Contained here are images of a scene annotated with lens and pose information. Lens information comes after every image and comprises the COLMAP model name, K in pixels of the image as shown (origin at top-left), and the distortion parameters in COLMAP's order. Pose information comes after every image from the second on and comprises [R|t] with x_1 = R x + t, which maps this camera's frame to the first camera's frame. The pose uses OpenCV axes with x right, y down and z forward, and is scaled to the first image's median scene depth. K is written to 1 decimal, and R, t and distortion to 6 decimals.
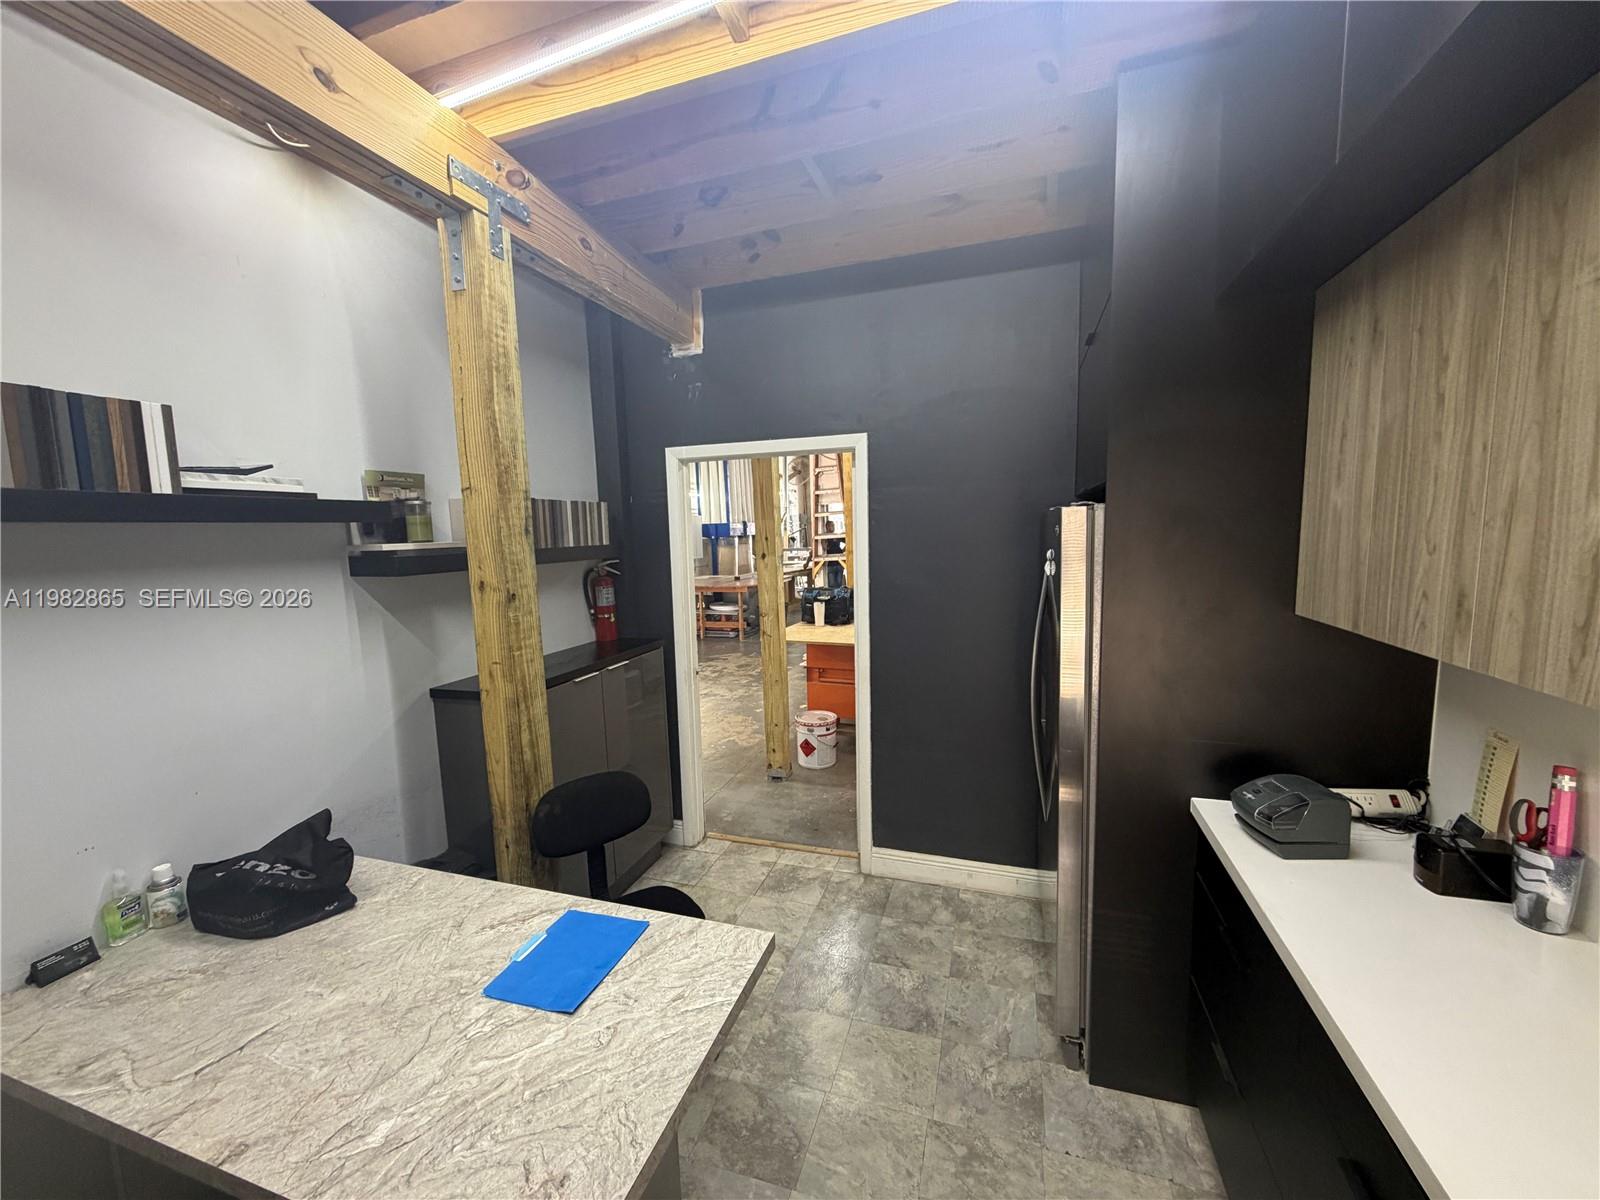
lens RADIAL K [[635.1, 0, 803.2], [0, 635.1, 601.4], [0, 0, 1]] dist [-0.000612, 0.000009]
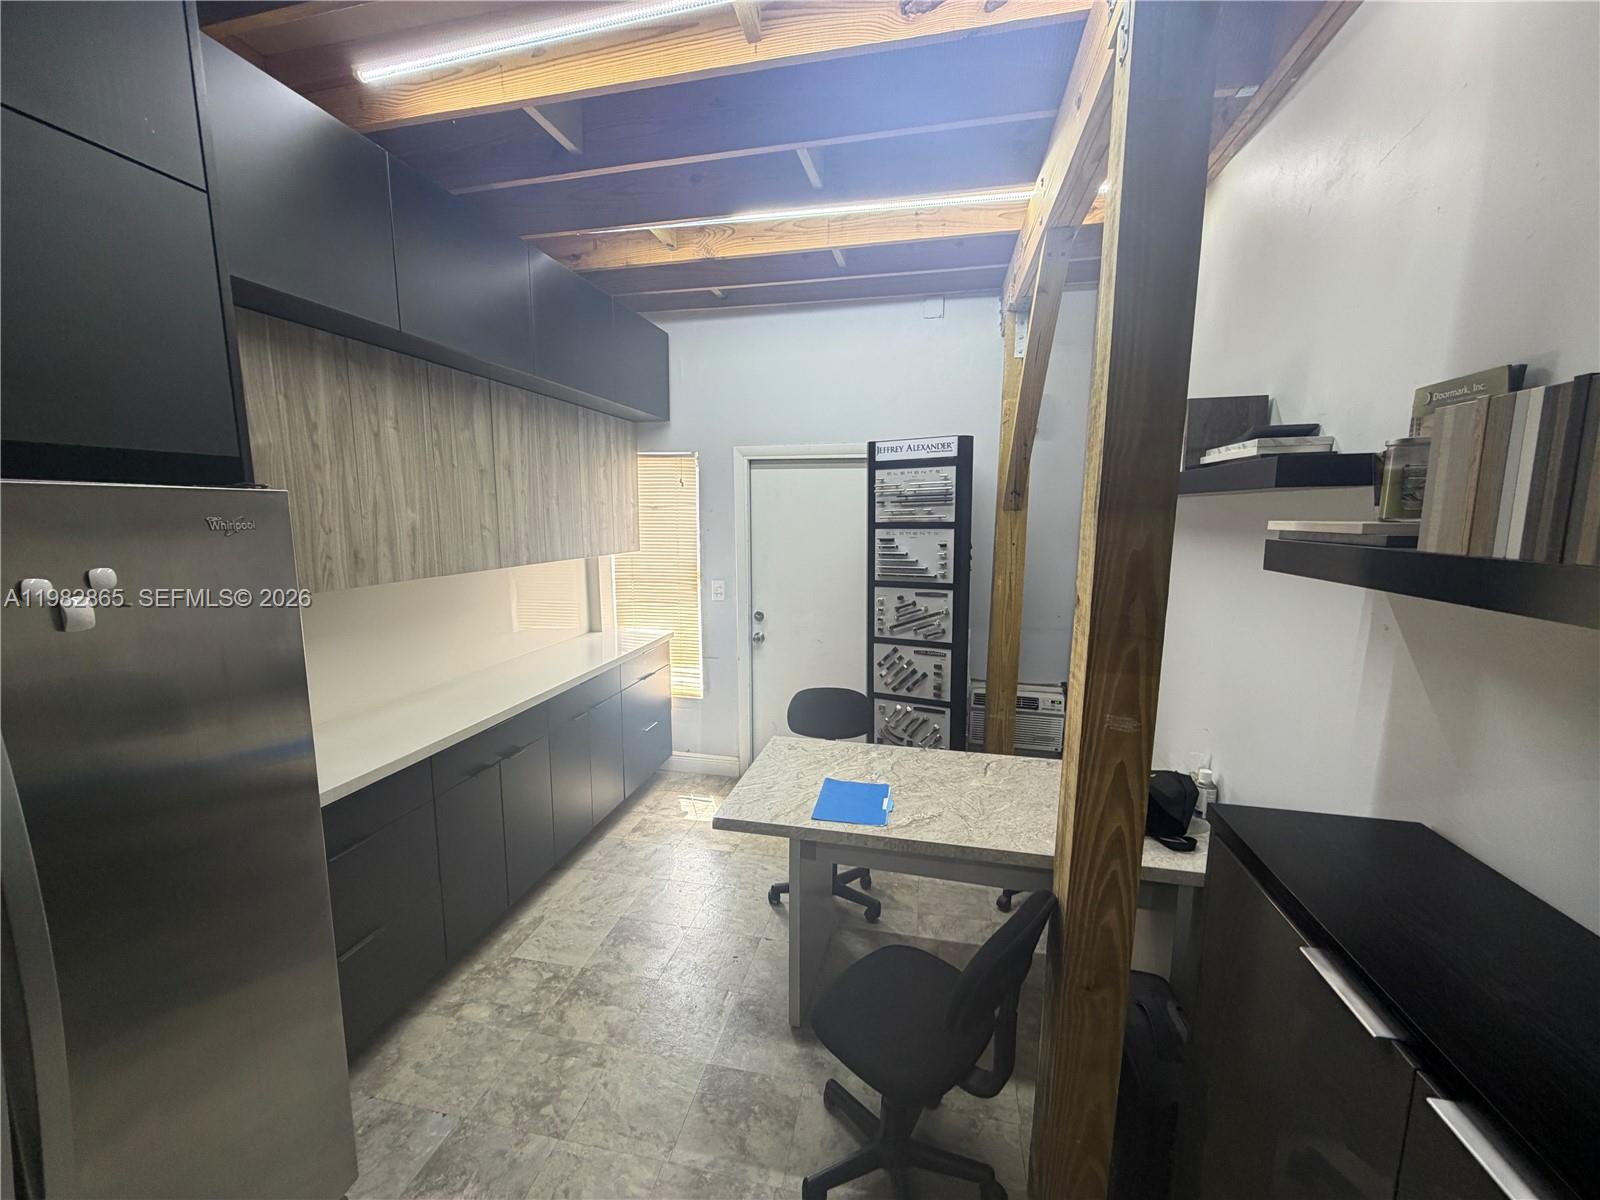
lens RADIAL K [[635.1, 0, 800.8], [0, 635.1, 603.7], [0, 0, 1]] dist [-0.000612, 0.000009]
pose [[-0.994949, 0.036828, -0.093386, -0.136071], [0.011934, 0.967069, 0.254235, -0.275648], [0.099673, 0.251837, -0.962623, 2.473425]]
